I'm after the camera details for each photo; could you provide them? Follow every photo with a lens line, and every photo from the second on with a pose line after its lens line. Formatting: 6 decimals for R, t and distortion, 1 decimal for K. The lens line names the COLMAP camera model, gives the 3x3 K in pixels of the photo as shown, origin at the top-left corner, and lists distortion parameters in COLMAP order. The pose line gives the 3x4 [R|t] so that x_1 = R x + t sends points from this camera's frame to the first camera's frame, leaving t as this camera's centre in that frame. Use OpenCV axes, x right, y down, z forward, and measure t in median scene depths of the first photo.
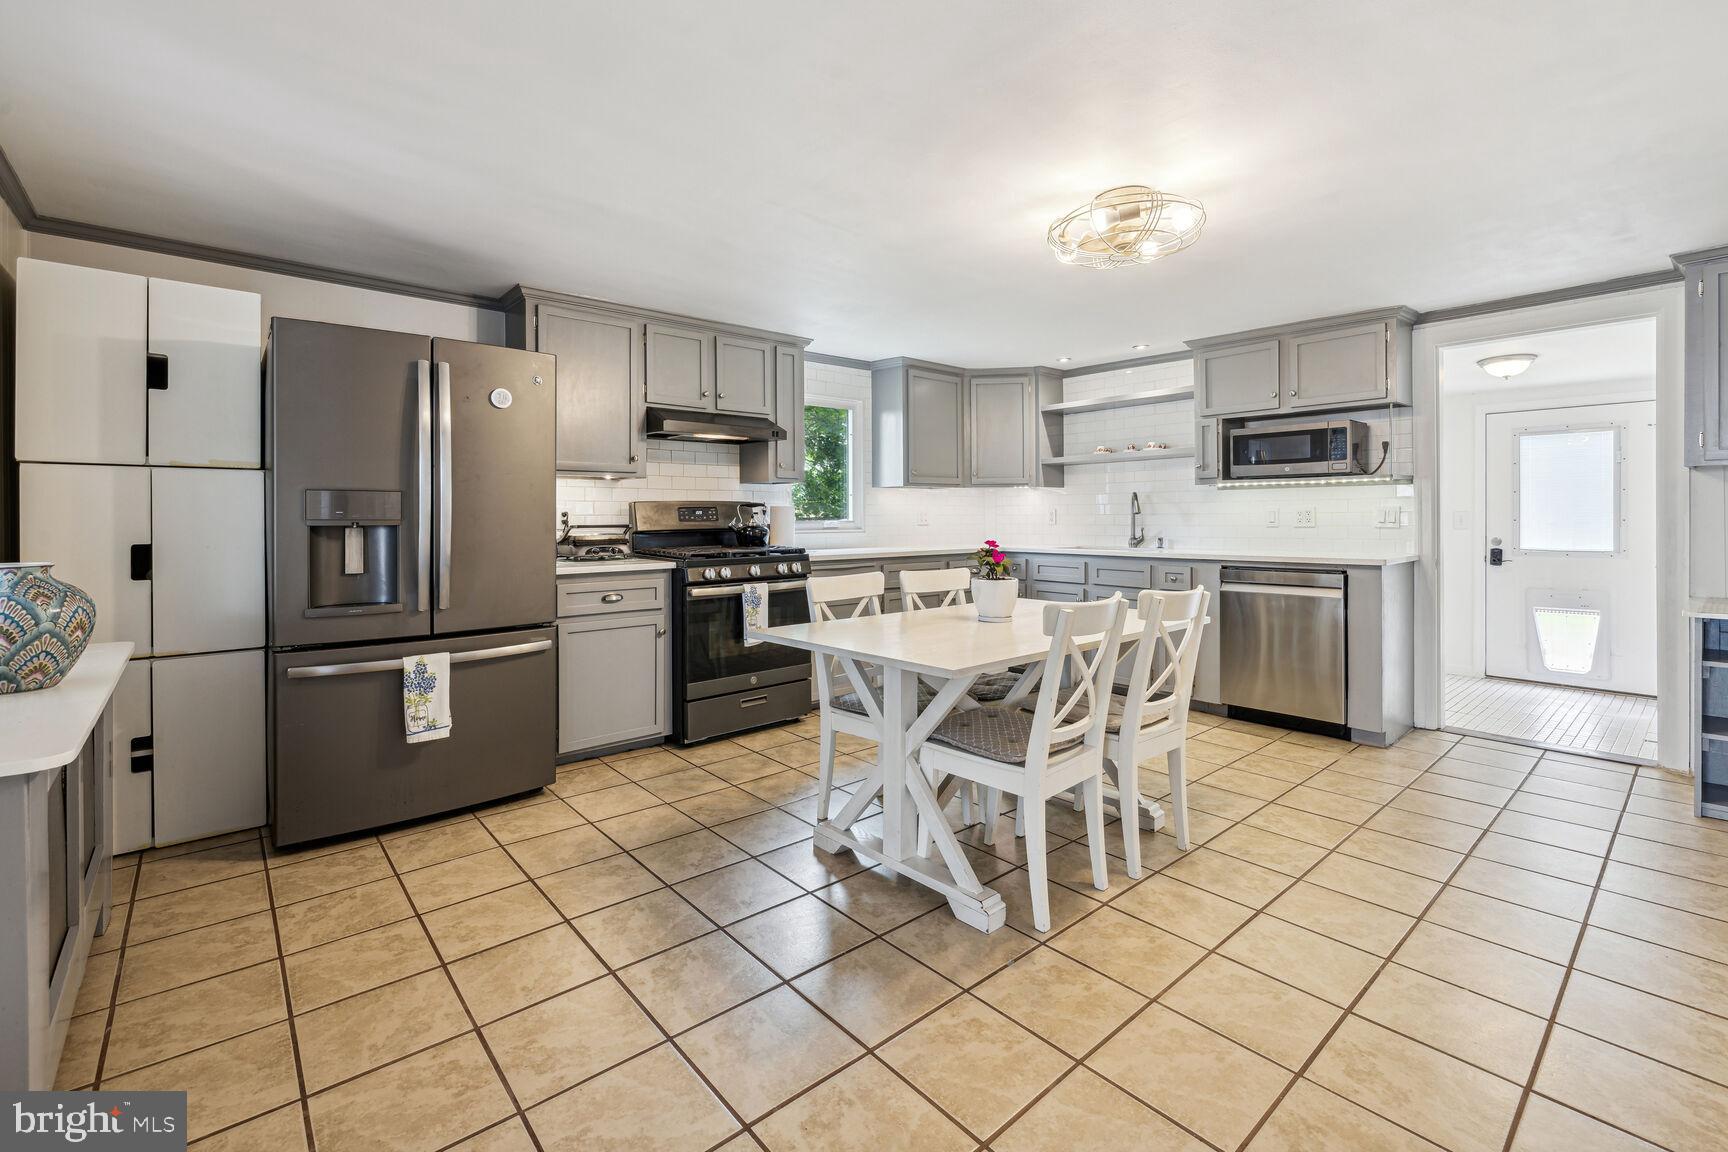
lens RADIAL K [[734.0, 0, 846.0], [0, 734.0, 523.5], [0, 0, 1]] dist [0.001402, 0.000498]
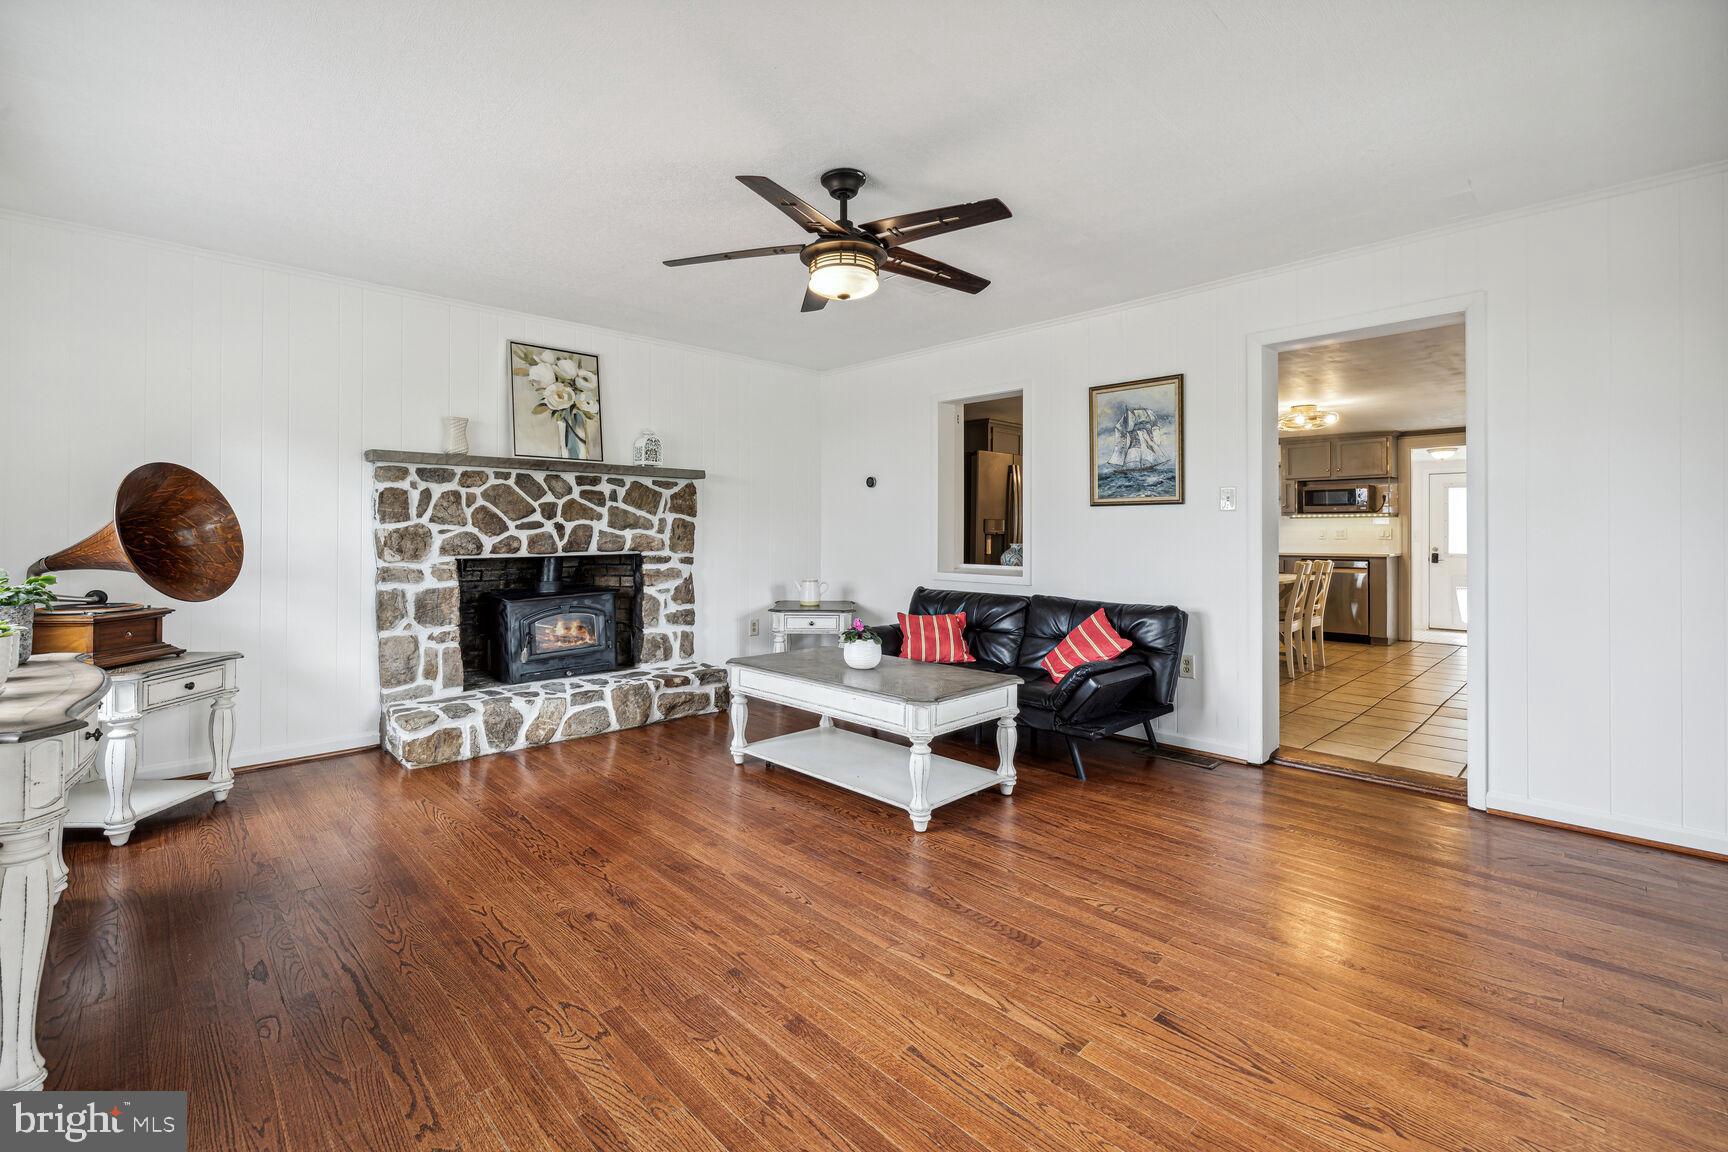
lens RADIAL K [[734.0, 0, 847.7], [0, 734.0, 540.3], [0, 0, 1]] dist [0.001402, 0.000498]
pose [[0.998125, 0.004279, 0.061059, -0.848748], [-0.004182, 0.999990, -0.001707, 0.018578], [-0.061065, 0.001448, 0.998133, -0.906062]]
